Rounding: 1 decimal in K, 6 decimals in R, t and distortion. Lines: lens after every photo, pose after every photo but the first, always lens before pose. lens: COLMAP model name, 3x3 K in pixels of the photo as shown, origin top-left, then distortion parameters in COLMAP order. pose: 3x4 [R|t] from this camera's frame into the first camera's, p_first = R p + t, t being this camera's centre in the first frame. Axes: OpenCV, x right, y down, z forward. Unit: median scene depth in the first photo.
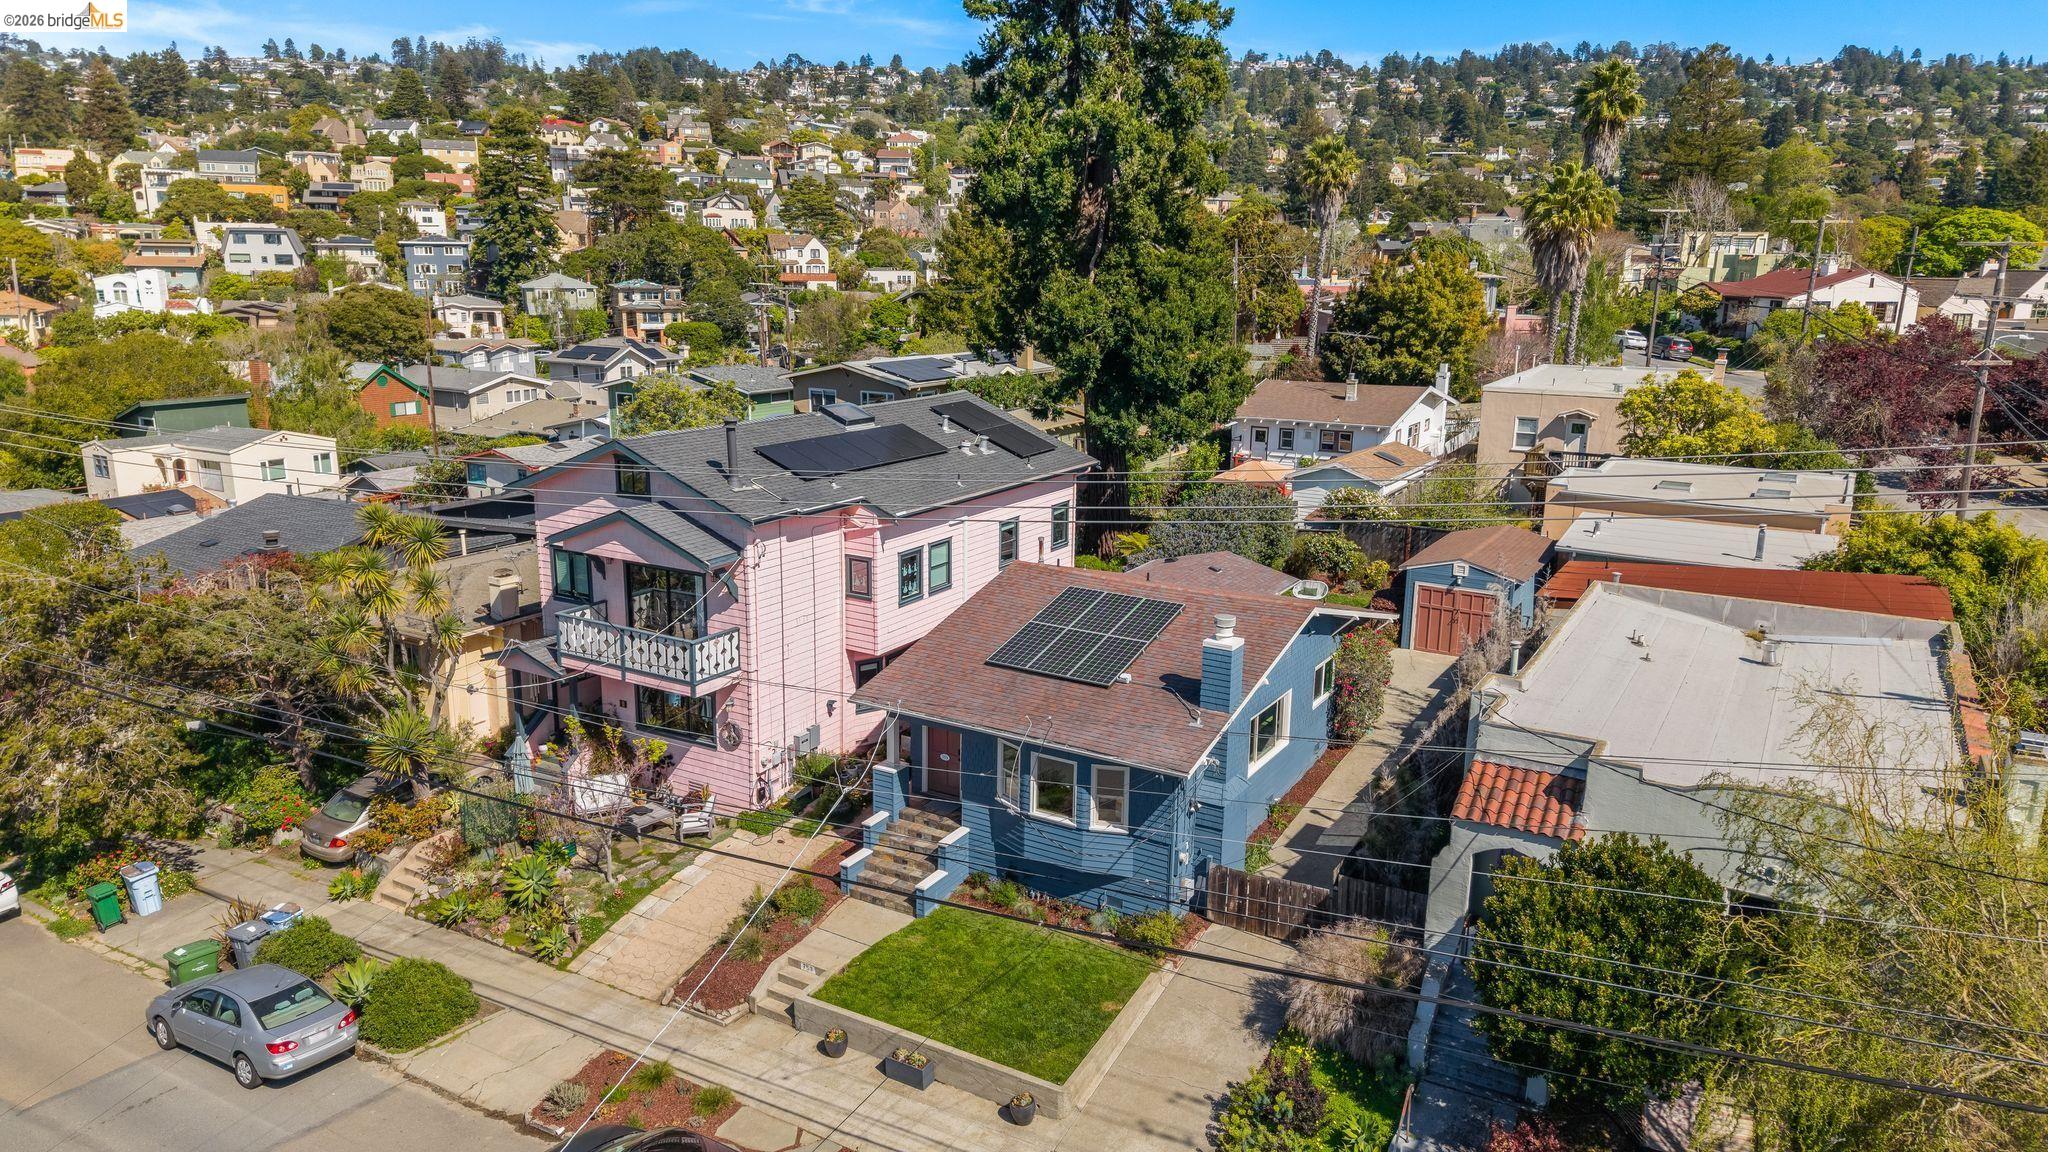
lens RADIAL K [[1349.5, 0, 1022.5], [0, 1349.5, 585.0], [0, 0, 1]] dist [0.070156, -0.050350]
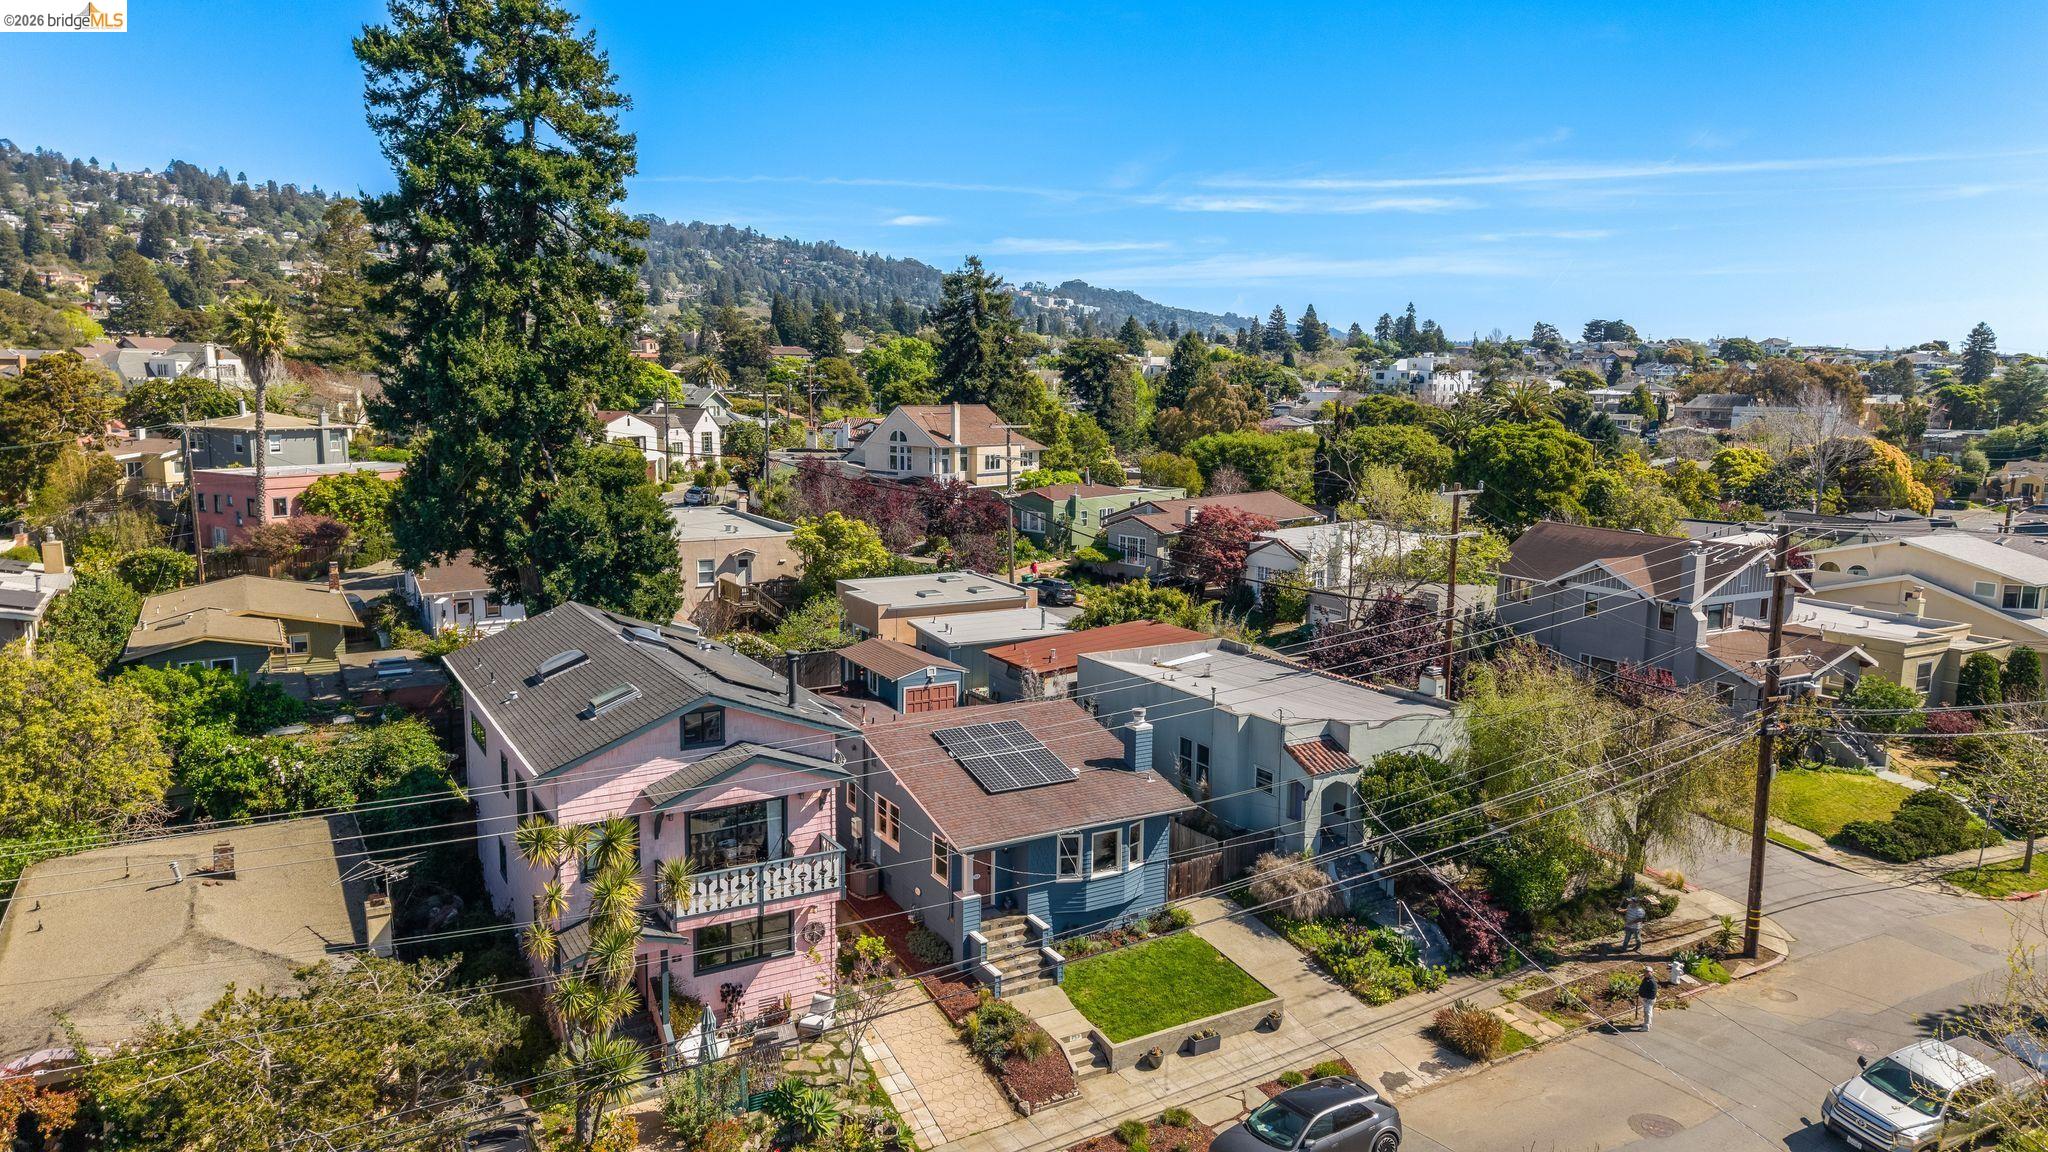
lens RADIAL K [[1349.5, 0, 1022.5], [0, 1349.5, 585.0], [0, 0, 1]] dist [0.070156, -0.050350]
pose [[0.488284, -0.141782, 0.861090, -1.033684], [0.204502, 0.977829, 0.045040, -0.180364], [-0.848385, 0.154103, 0.506453, 0.248098]]
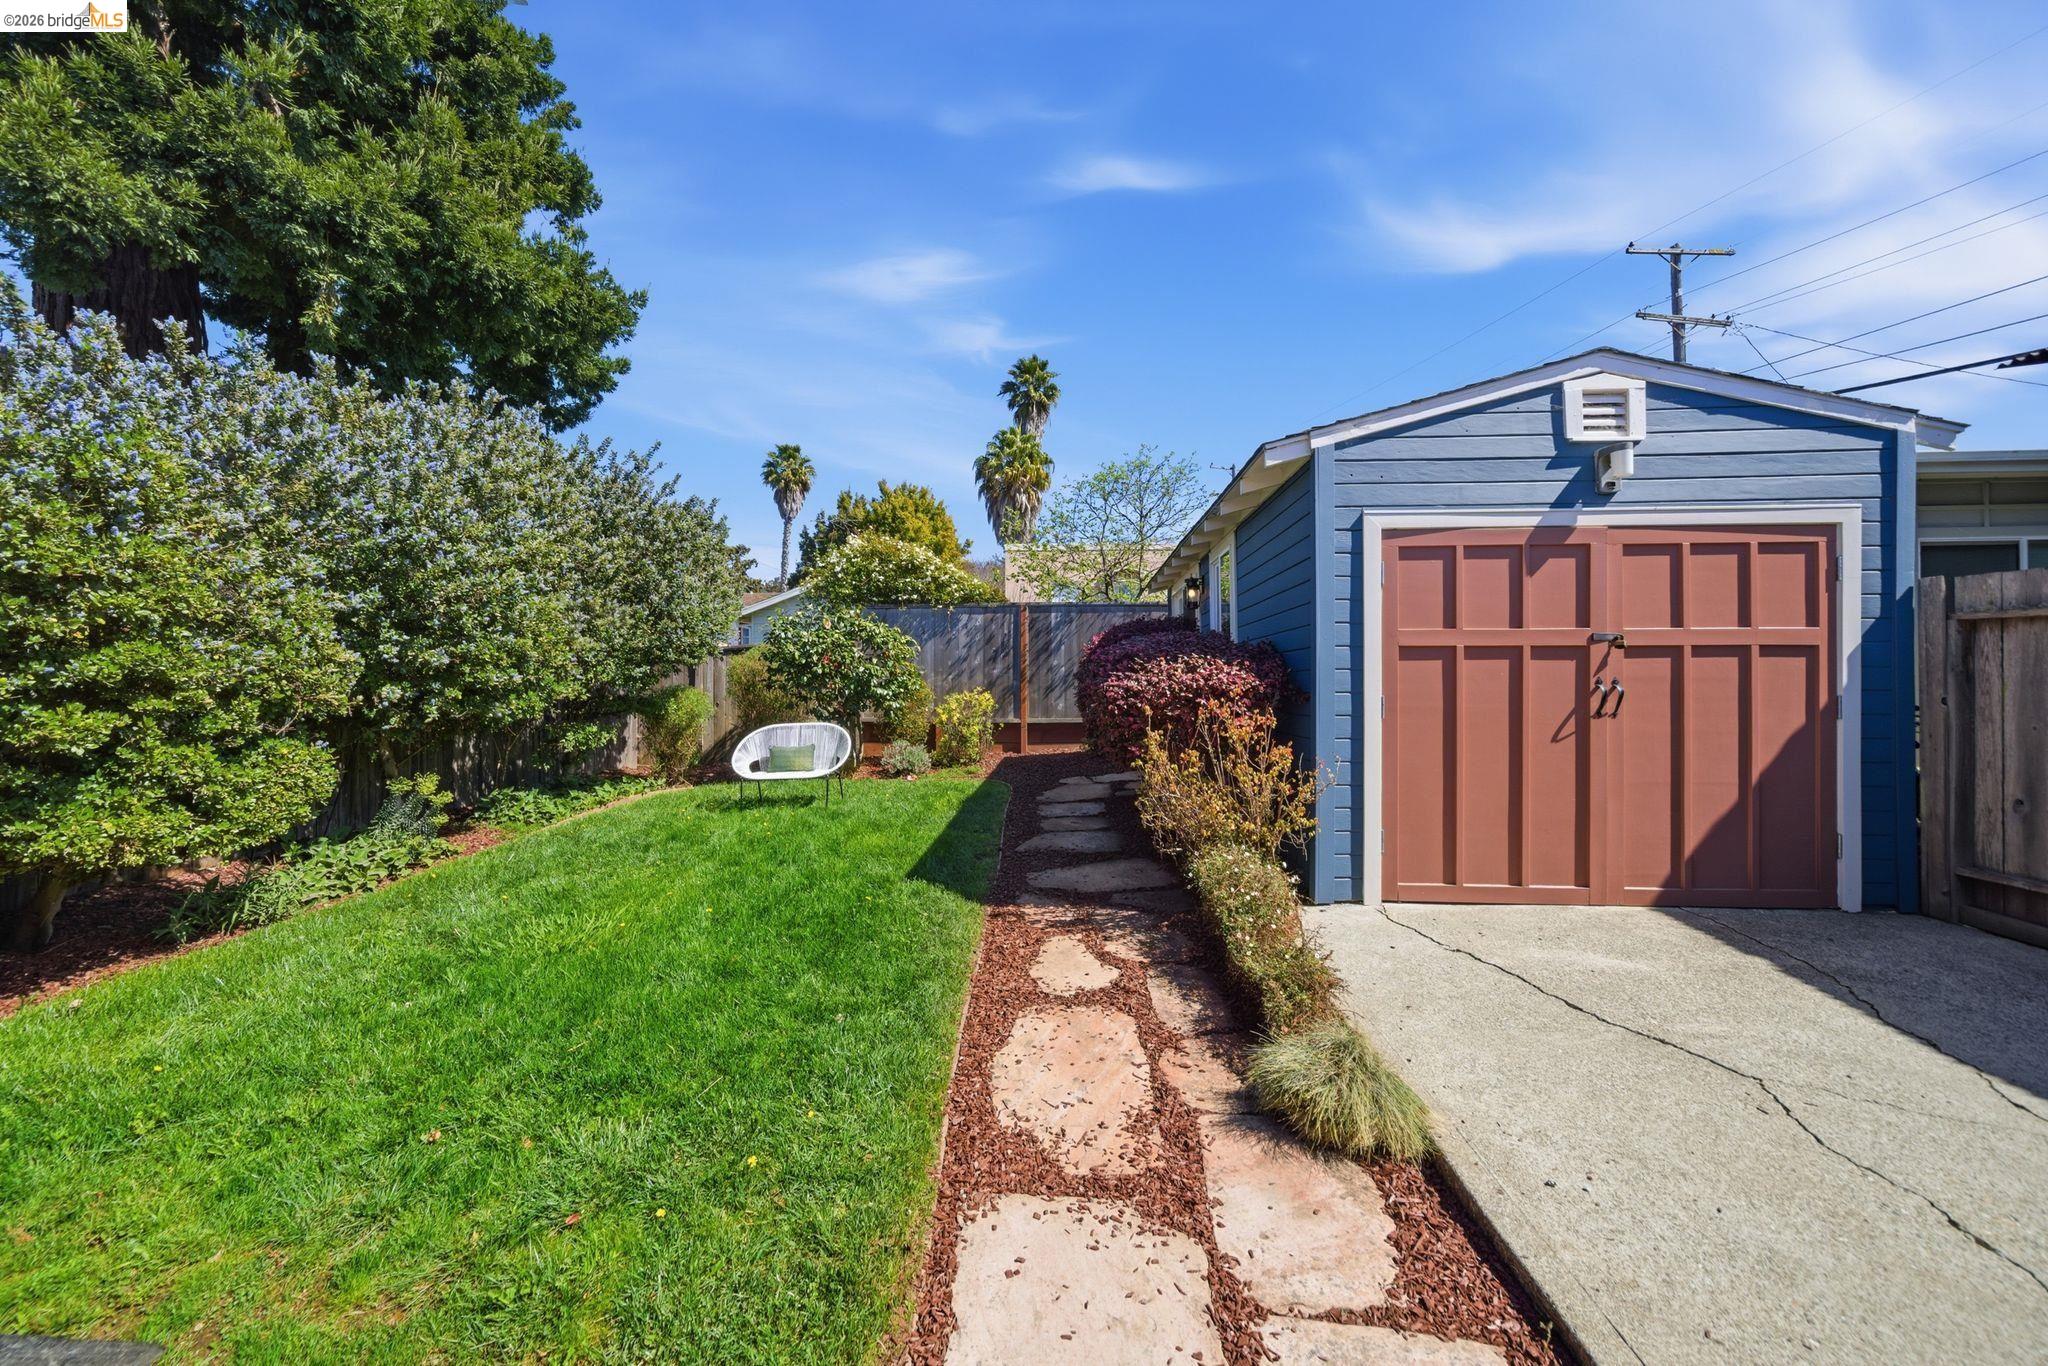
lens RADIAL K [[786.8, 0, 1020.4], [0, 786.8, 693.1], [0, 0, 1]] dist [-0.000822, 0.000568]
pose [[0.878743, -0.007964, 0.477229, 0.254488], [0.120345, 0.971253, -0.205389, 0.047422], [-0.461874, 0.237917, 0.854440, 1.202396]]
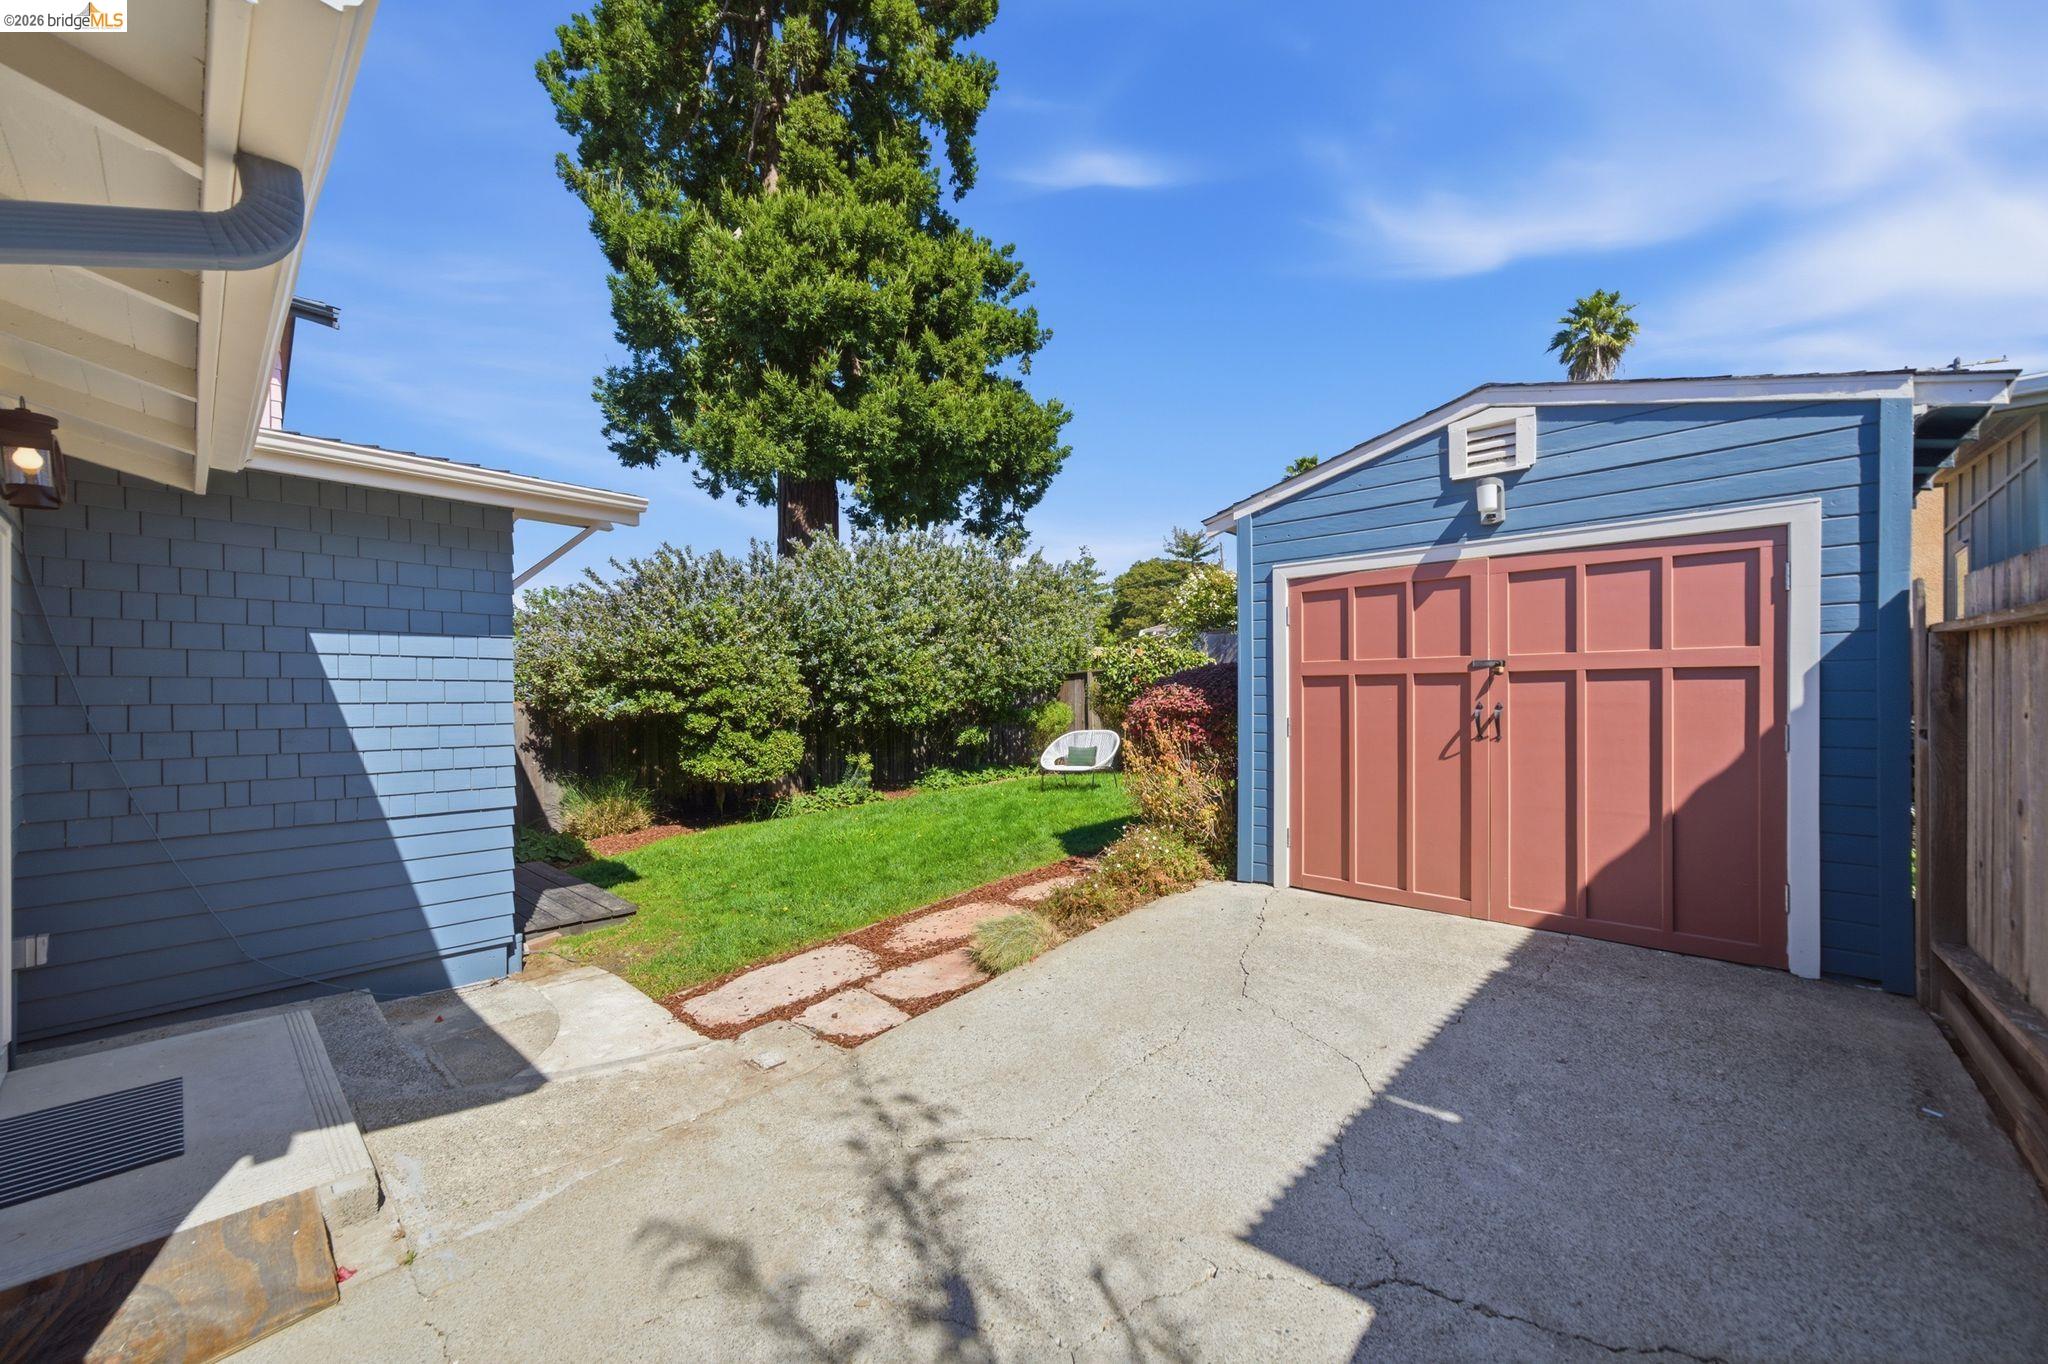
lens RADIAL K [[795.4, 0, 991.4], [0, 795.4, 700.7], [0, 0, 1]] dist [-0.020451, 0.000153]
pose [[0.972915, -0.008801, -0.230996, 0.352387], [-0.046343, 0.971562, -0.232206, 0.065290], [0.226471, 0.236622, 0.944839, 1.119232]]
